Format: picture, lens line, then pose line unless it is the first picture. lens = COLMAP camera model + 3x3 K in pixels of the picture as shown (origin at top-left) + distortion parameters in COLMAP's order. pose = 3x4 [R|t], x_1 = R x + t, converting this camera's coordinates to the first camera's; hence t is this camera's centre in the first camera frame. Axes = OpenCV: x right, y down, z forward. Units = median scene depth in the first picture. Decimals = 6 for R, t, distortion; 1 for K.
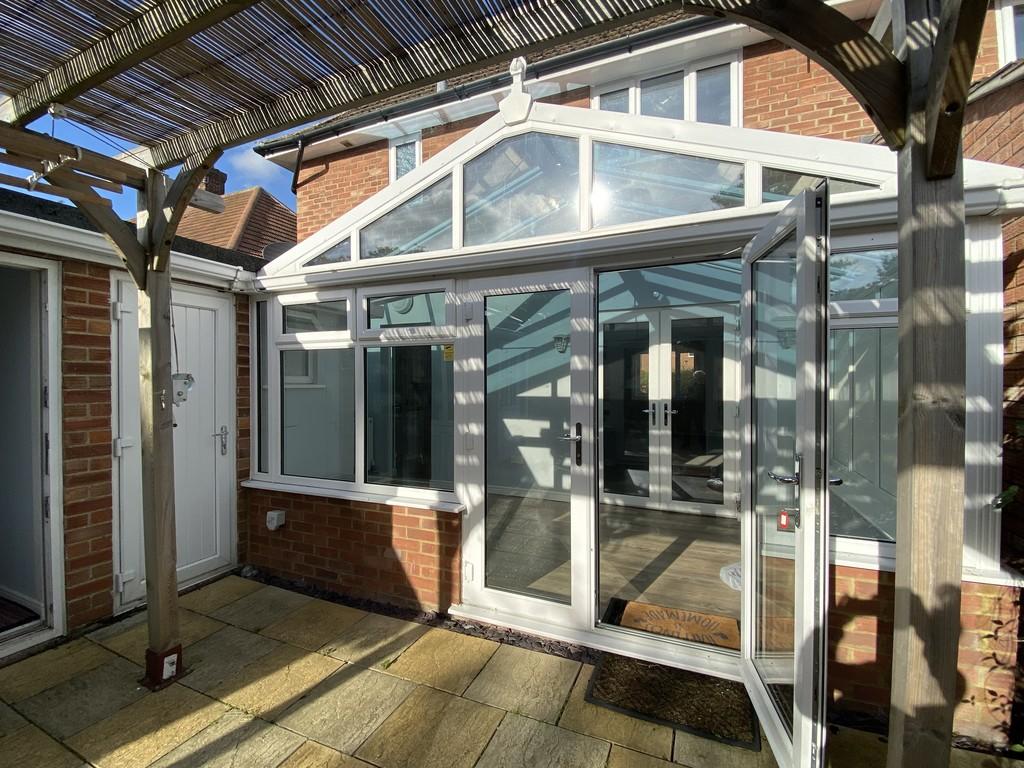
lens RADIAL K [[450.7, 0, 512.6], [0, 450.7, 382.7], [0, 0, 1]] dist [0.022749, -0.002833]
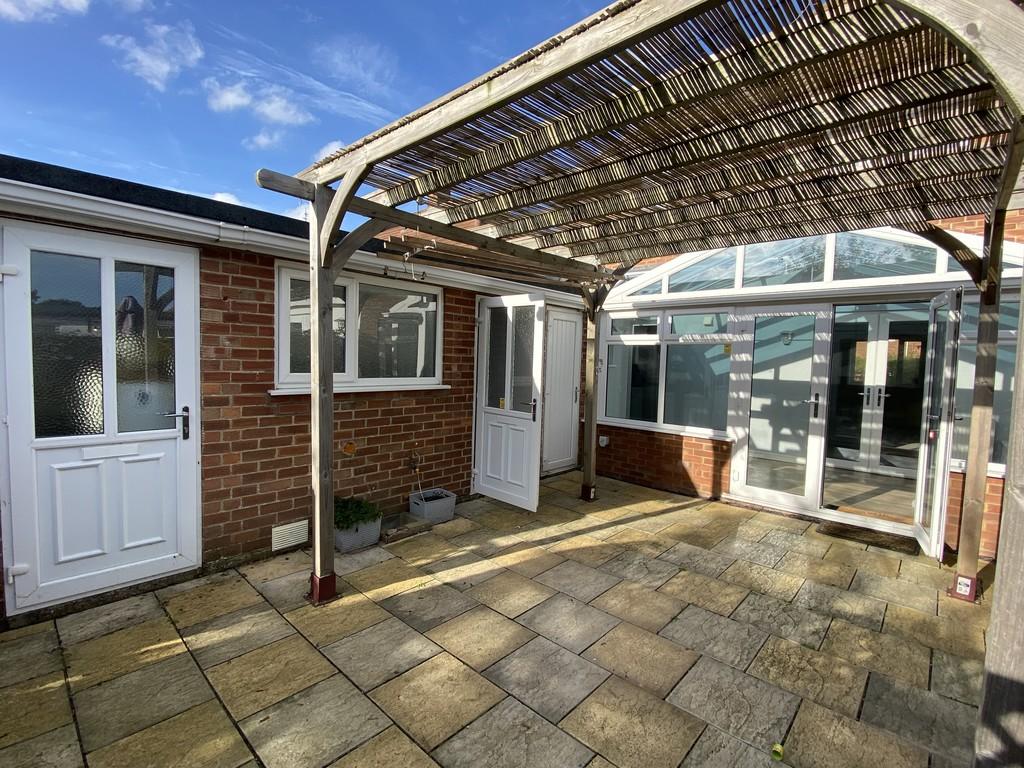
lens RADIAL K [[487.8, 0, 486.8], [0, 487.8, 390.5], [0, 0, 1]] dist [-0.001644, -0.008715]
pose [[0.933334, 0.051208, -0.355338, -0.301611], [-0.030511, 0.997508, 0.063611, -0.002392], [0.357710, -0.048529, 0.932571, -0.973157]]
